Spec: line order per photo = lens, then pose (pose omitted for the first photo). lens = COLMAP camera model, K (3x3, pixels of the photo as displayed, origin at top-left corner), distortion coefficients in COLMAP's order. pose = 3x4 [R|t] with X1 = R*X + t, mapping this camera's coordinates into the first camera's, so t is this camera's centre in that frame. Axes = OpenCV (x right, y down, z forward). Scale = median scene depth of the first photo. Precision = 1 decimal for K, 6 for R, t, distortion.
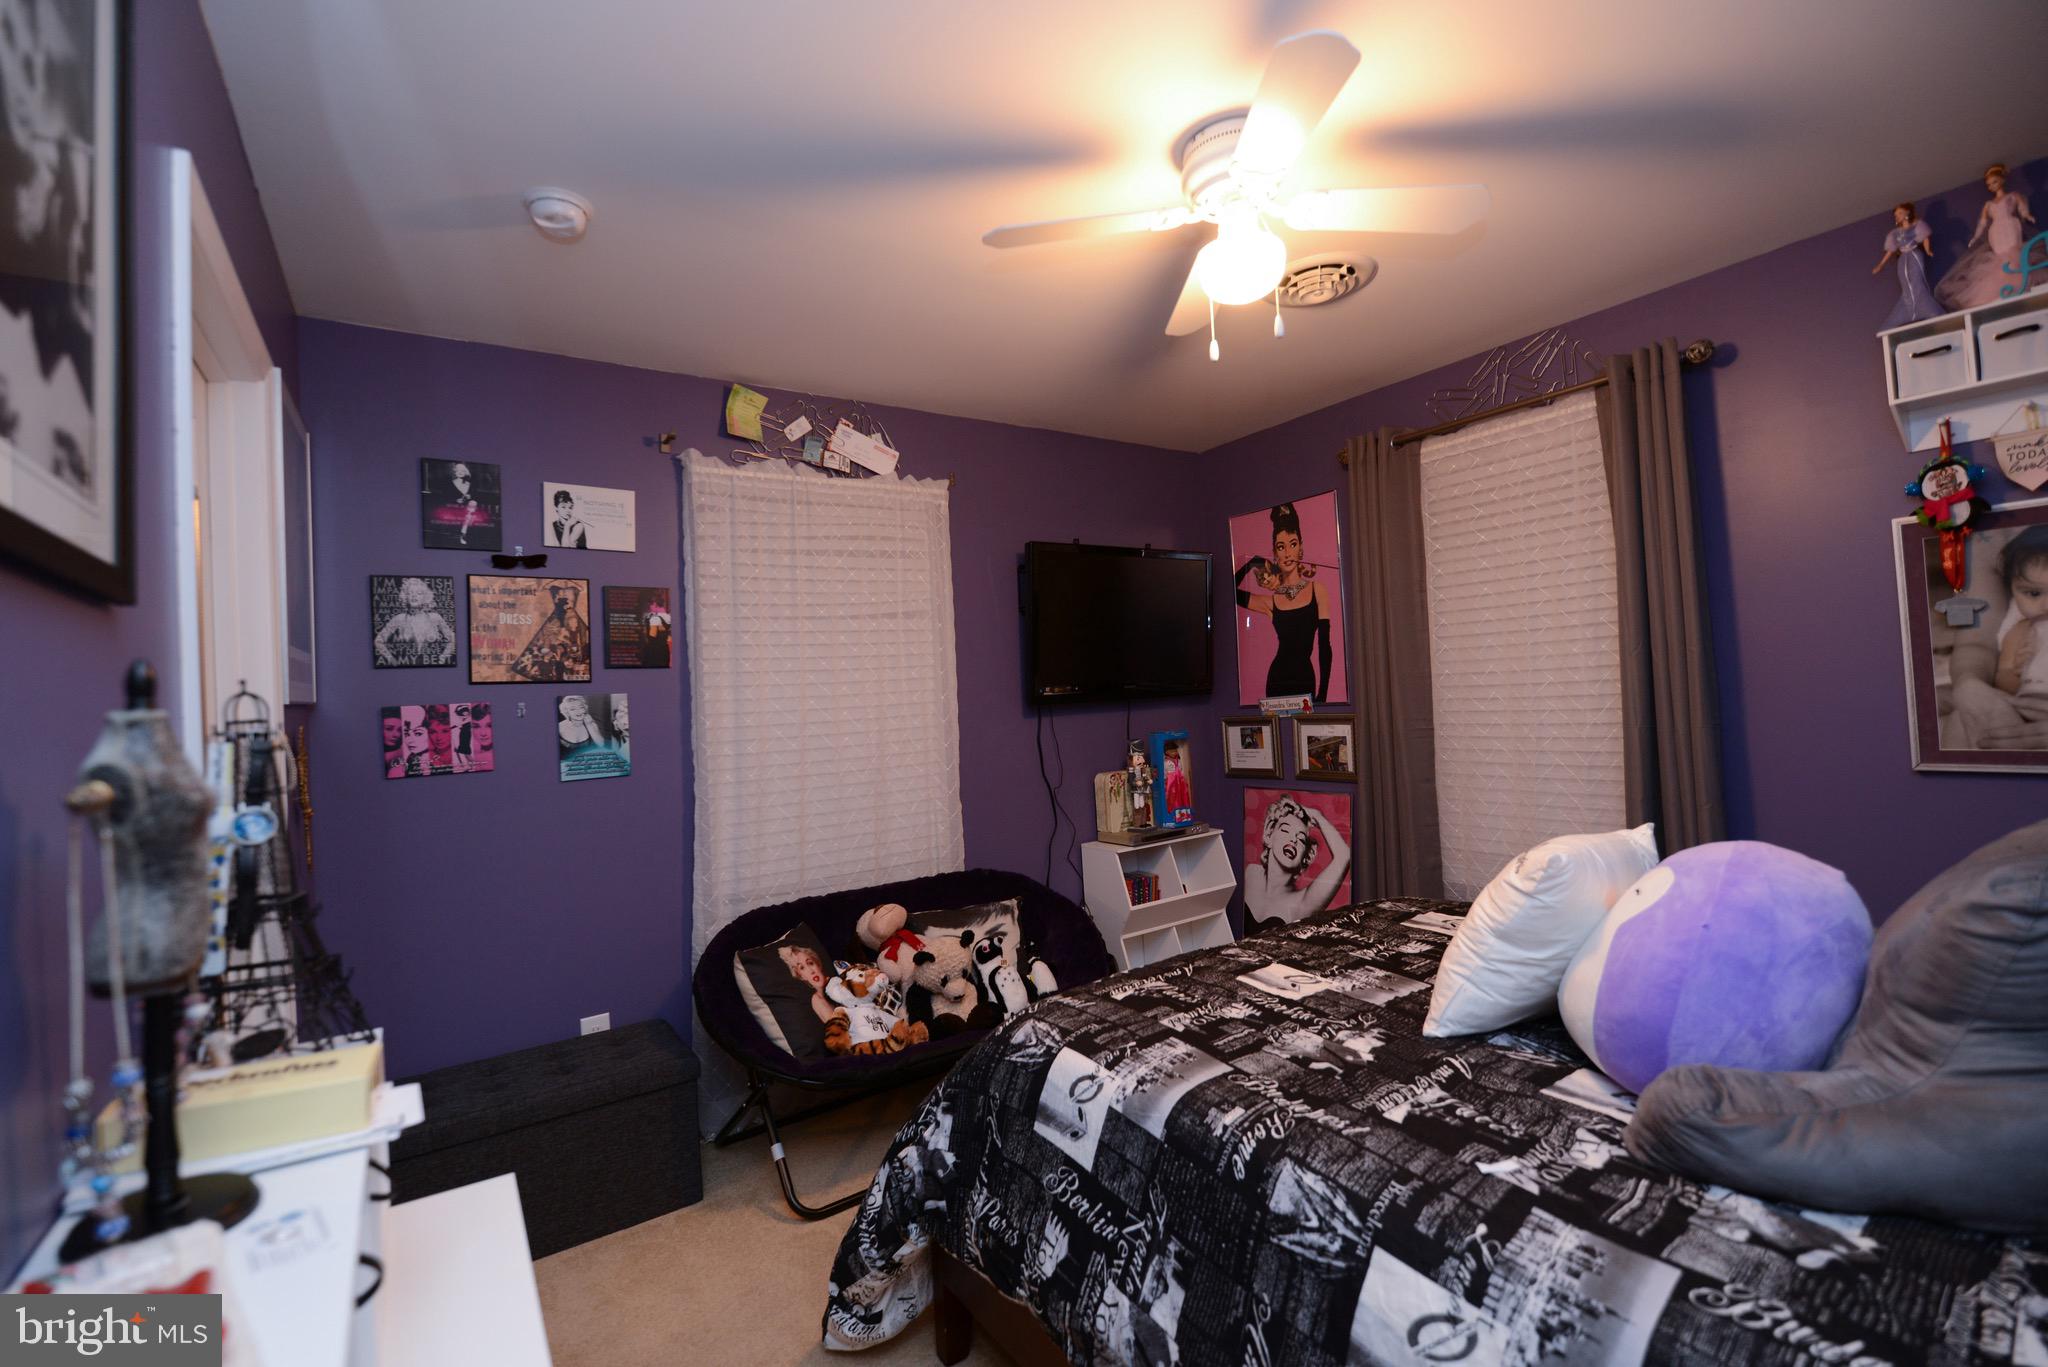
lens RADIAL K [[904.5, 0, 1055.0], [0, 904.5, 680.8], [0, 0, 1]] dist [-0.017539, -0.000379]
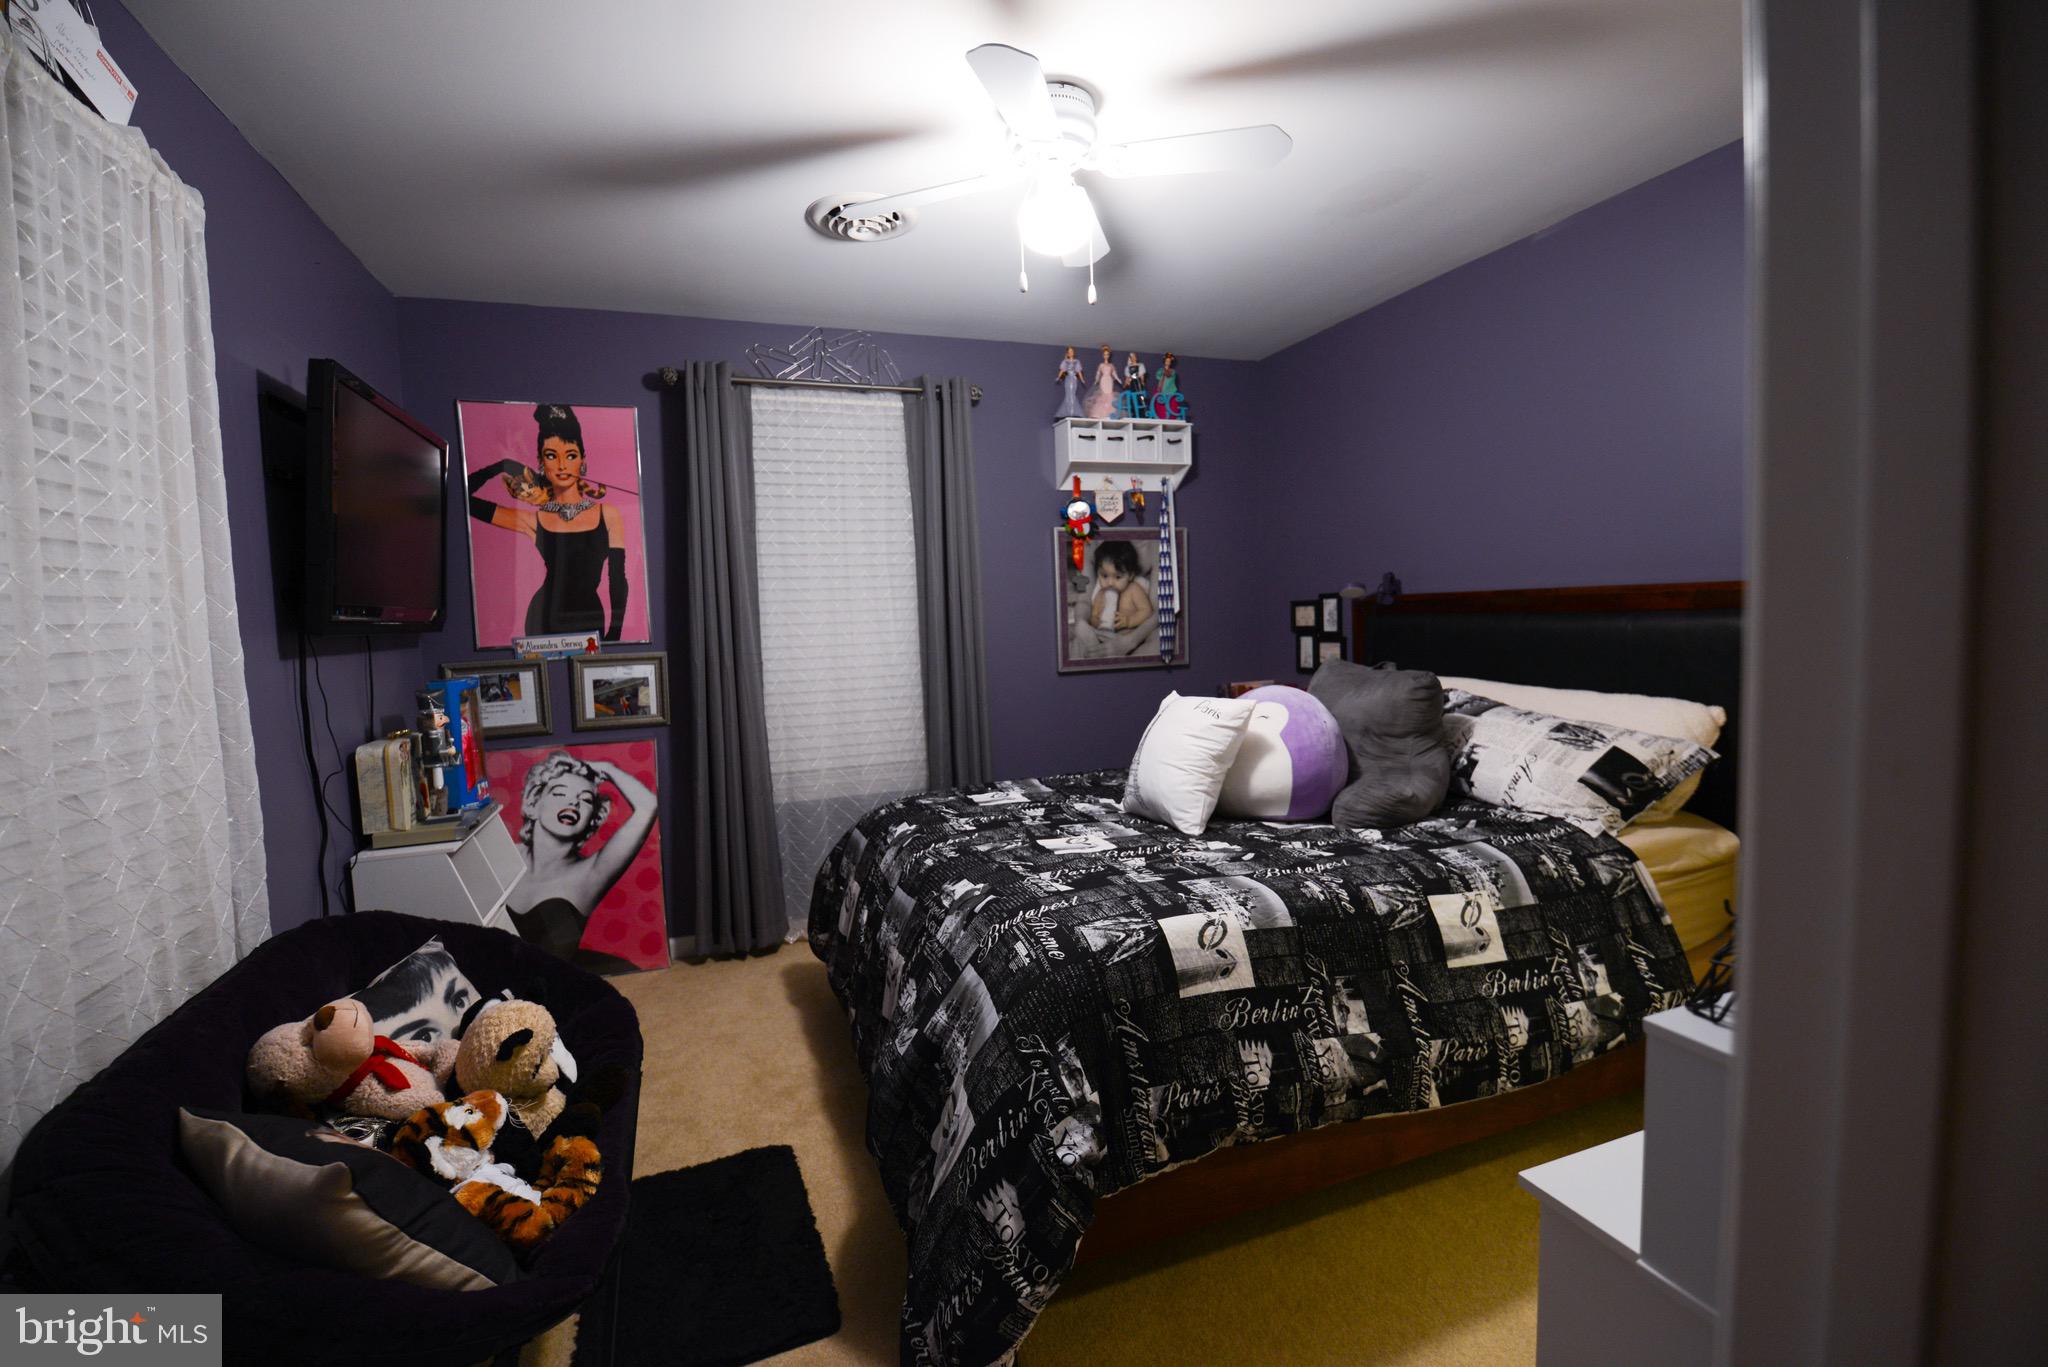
lens RADIAL K [[878.4, 0, 1024.7], [0, 878.4, 676.7], [0, 0, 1]] dist [-0.009247, -0.000501]
pose [[0.246174, -0.025586, 0.968888, -0.772748], [0.006400, 0.999673, 0.024773, 0.069613], [-0.969204, 0.000102, 0.246258, 0.677102]]
